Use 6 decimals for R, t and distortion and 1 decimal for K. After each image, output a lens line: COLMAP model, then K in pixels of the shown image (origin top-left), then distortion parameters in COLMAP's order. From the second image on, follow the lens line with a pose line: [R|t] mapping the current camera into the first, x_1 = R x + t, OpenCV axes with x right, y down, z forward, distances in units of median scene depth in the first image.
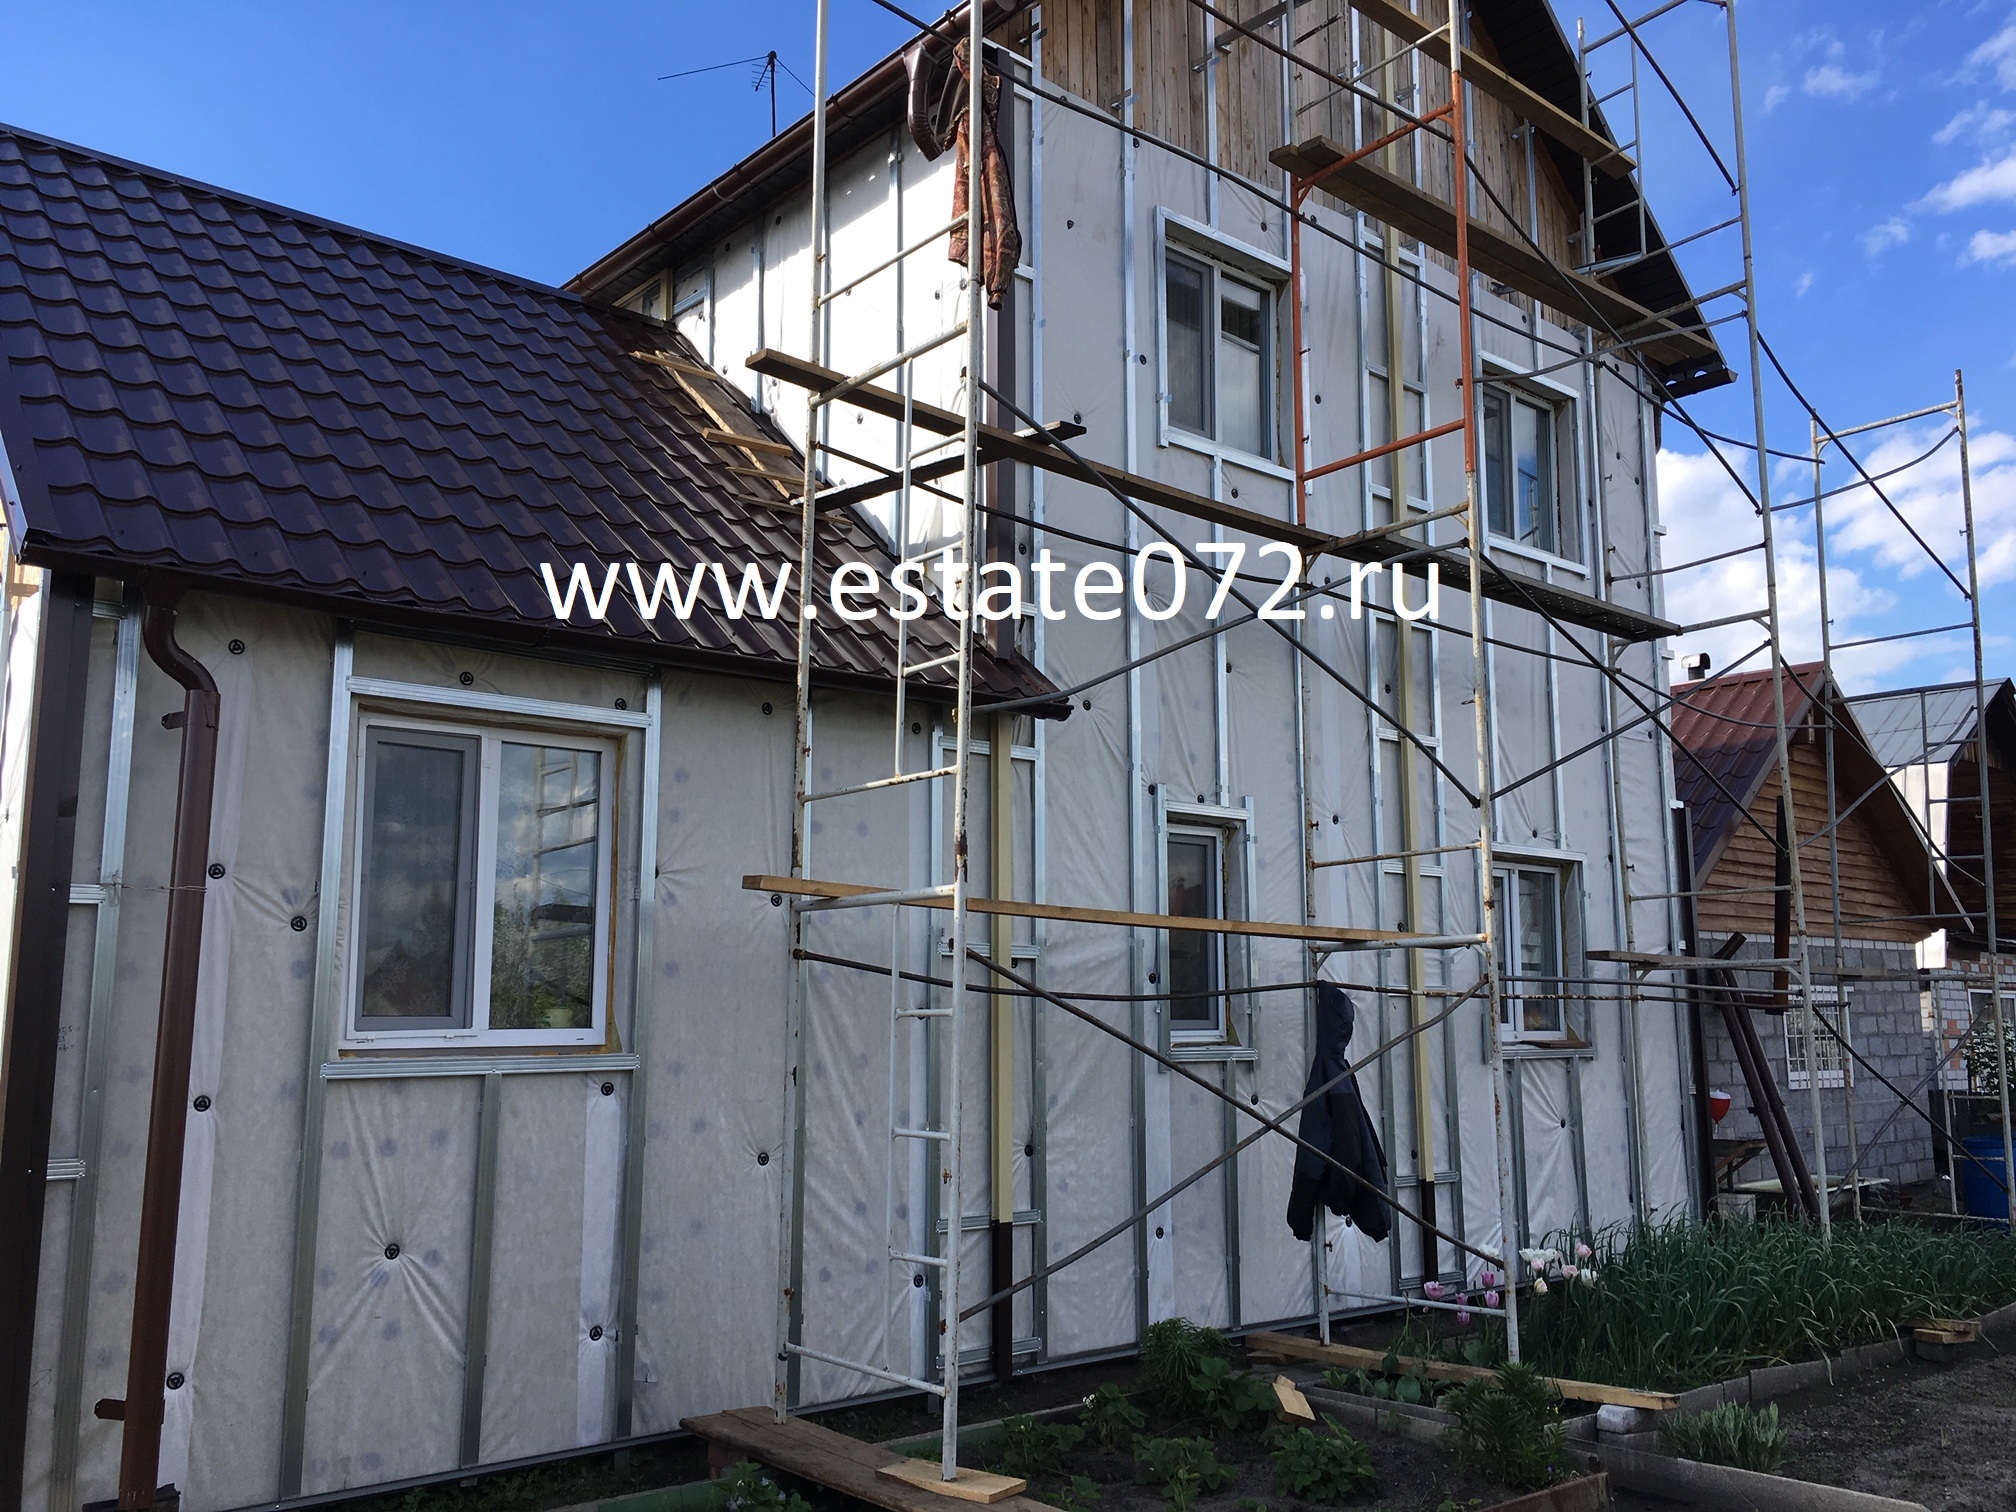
lens RADIAL K [[1724.7, 0, 1010.0], [0, 1724.7, 751.1], [0, 0, 1]] dist [0.061114, -0.056528]
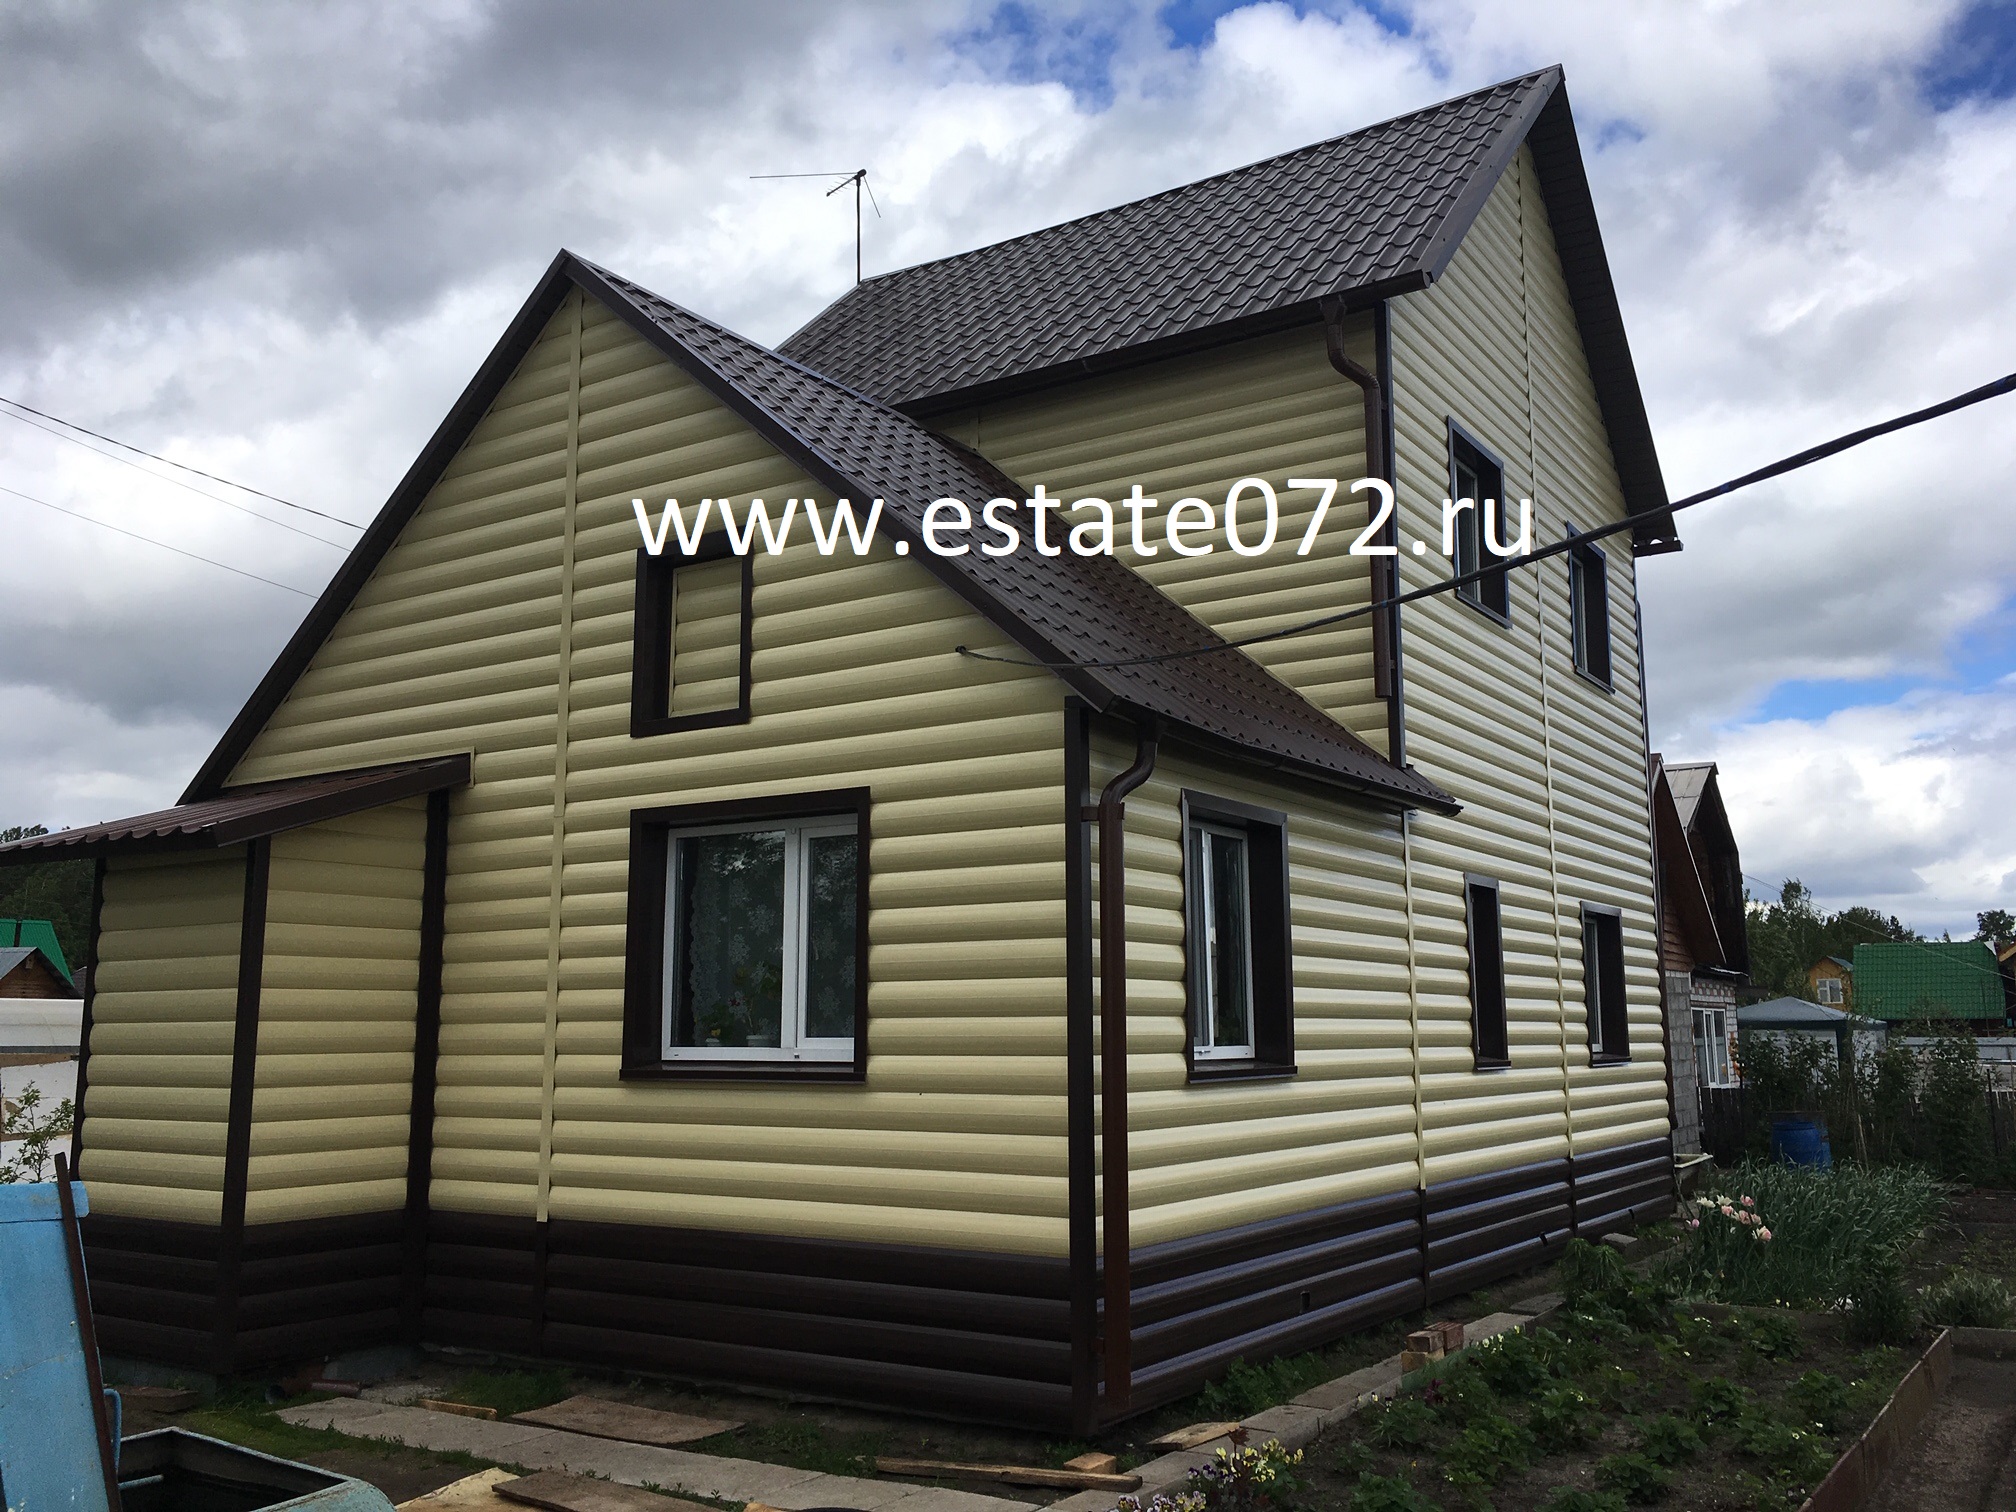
lens RADIAL K [[1719.5, 0, 1017.2], [0, 1719.5, 760.5], [0, 0, 1]] dist [0.056593, -0.013750]
pose [[0.962332, 0.040294, 0.268873, -0.324898], [-0.040186, 0.999175, -0.005909, -0.019257], [-0.268889, -0.005118, 0.963157, -0.102007]]
